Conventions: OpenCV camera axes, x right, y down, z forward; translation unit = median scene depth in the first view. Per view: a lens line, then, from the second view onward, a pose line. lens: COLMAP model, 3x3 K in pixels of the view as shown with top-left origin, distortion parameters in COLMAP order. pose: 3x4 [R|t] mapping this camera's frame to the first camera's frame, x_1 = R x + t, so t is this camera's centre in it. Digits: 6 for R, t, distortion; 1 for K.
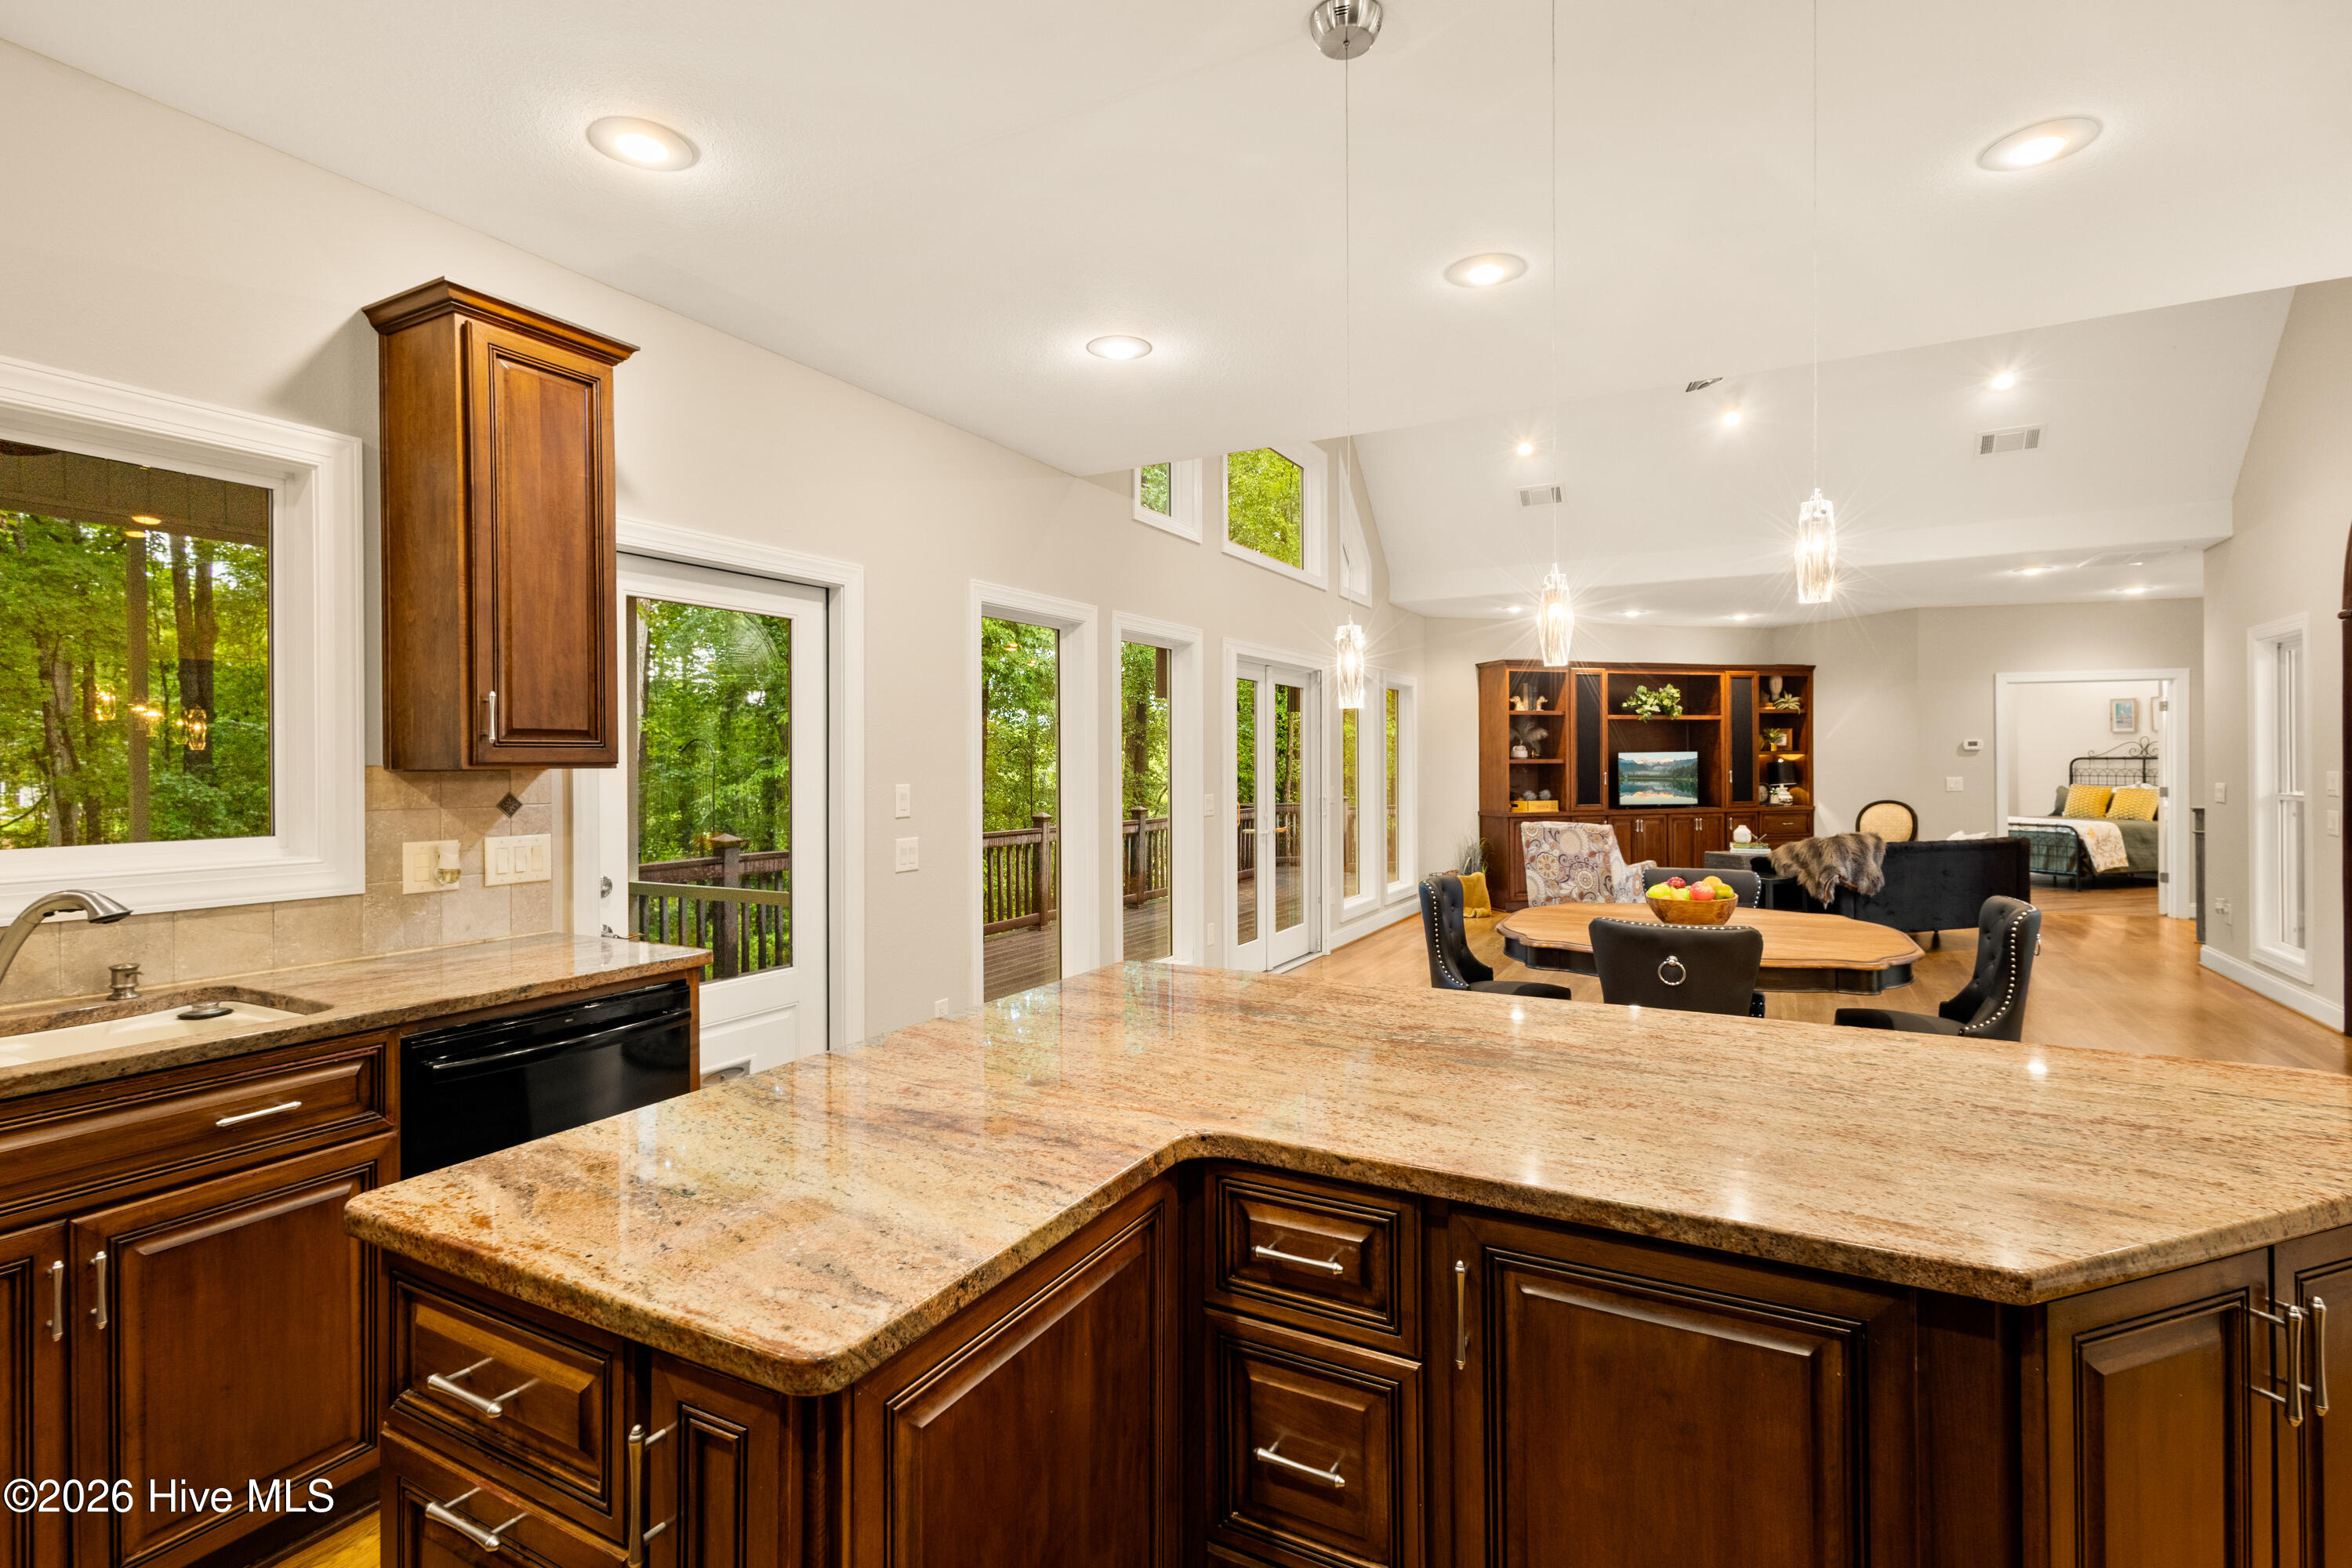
lens RADIAL K [[1096.9, 0, 1168.6], [0, 1096.9, 766.2], [0, 0, 1]] dist [0.012125, -0.003756]
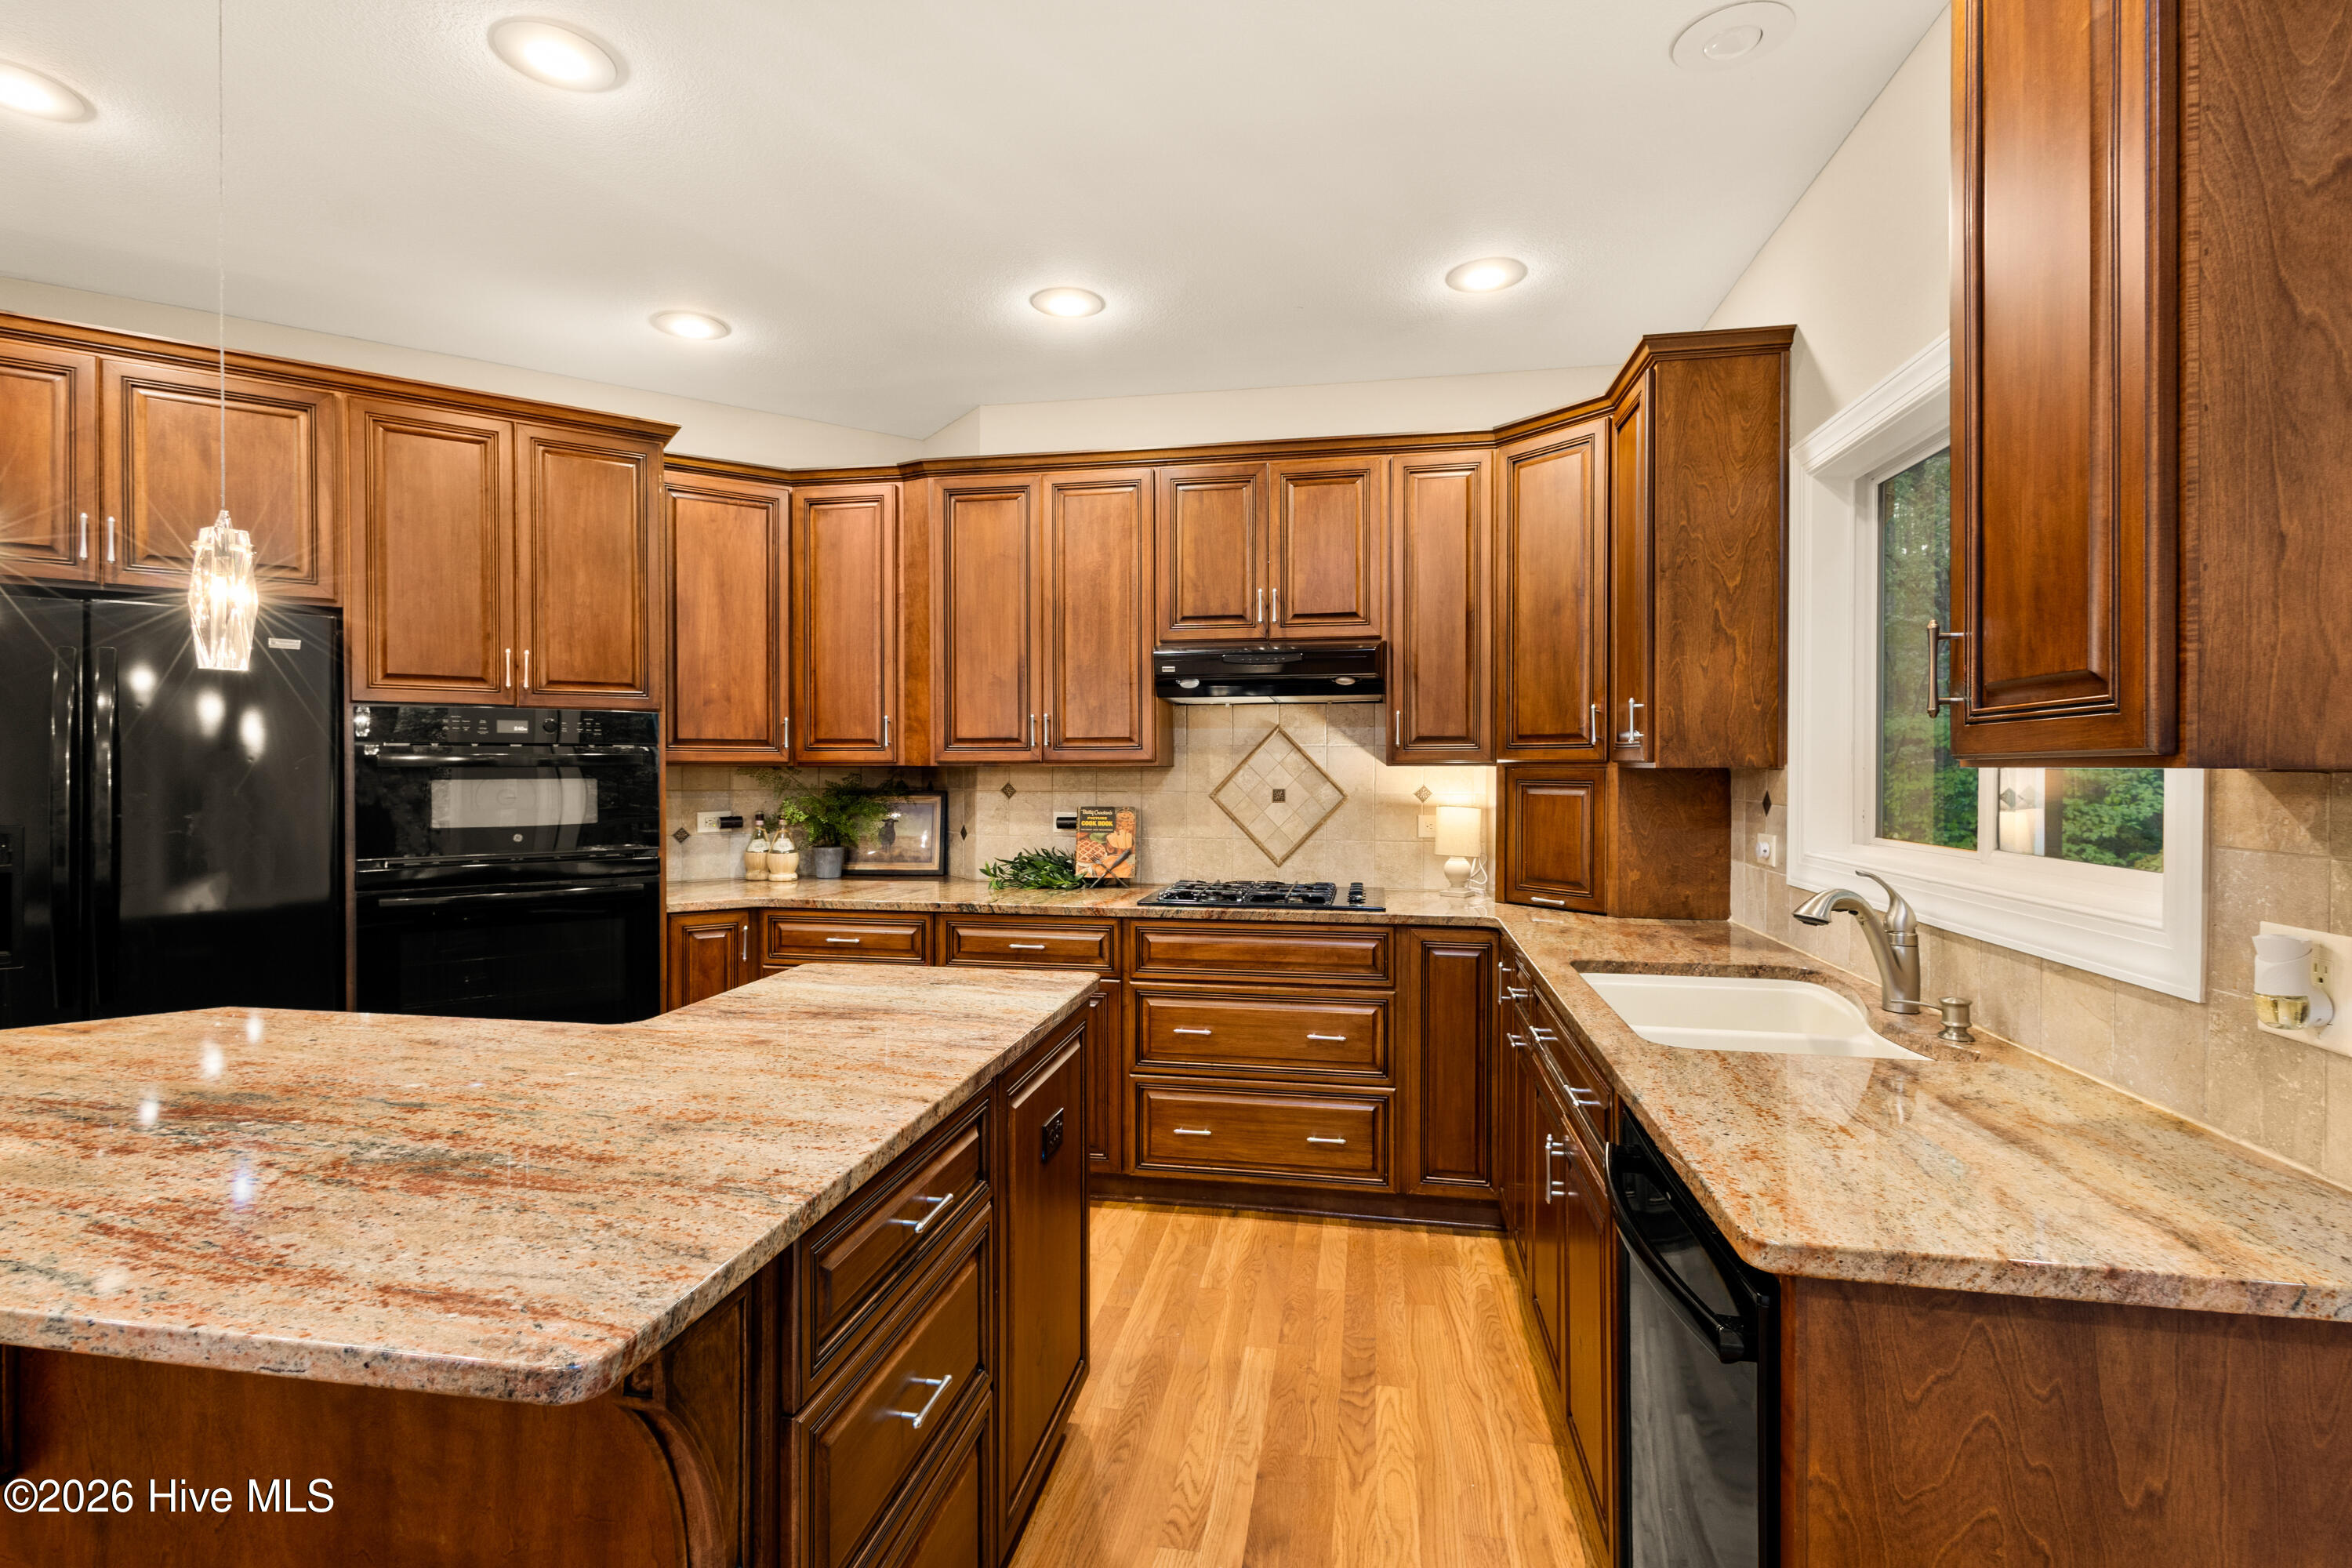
lens RADIAL K [[1096.9, 0, 1169.2], [0, 1096.9, 775.4], [0, 0, 1]] dist [0.012125, -0.003756]
pose [[-0.950115, 0.007911, -0.311798, -0.098551], [0.005020, 0.999937, 0.010074, -0.000555], [0.311858, 0.008006, -0.950095, 1.289421]]
